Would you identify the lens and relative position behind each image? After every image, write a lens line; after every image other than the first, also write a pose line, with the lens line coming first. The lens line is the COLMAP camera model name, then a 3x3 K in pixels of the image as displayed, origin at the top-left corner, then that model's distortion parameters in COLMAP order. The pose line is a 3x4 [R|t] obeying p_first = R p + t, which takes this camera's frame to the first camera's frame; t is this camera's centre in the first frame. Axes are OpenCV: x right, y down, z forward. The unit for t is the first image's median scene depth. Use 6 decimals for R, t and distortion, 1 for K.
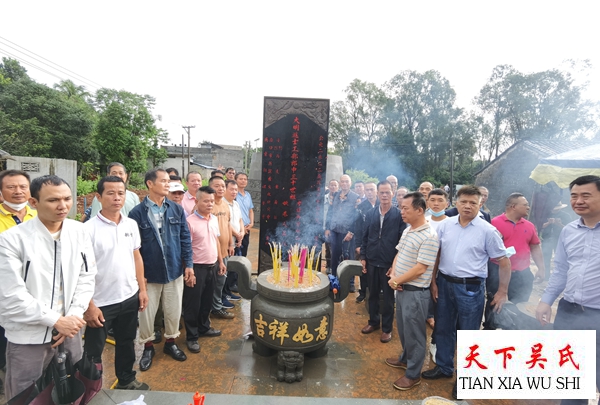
lens RADIAL K [[303.0, 0, 300.0], [0, 303.0, 202.5], [0, 0, 1]] dist [0.000285, -0.000098]
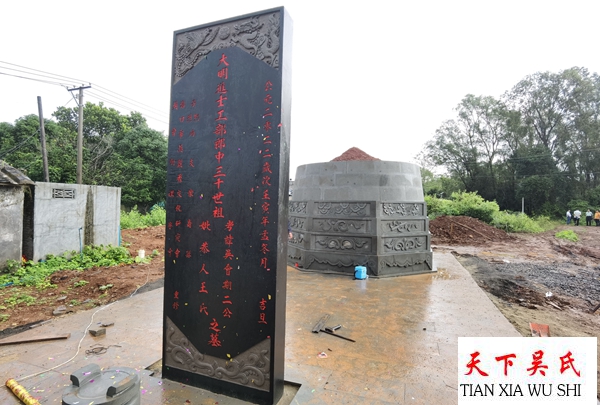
lens RADIAL K [[317.2, 0, 300.0], [0, 317.2, 202.5], [0, 0, 1]] dist [-0.081041, 0.059181]
pose [[0.943635, -0.029973, -0.329628, 0.057059], [-0.003857, 0.994828, -0.101503, 0.003407], [0.330966, 0.097054, 0.938639, 0.120489]]
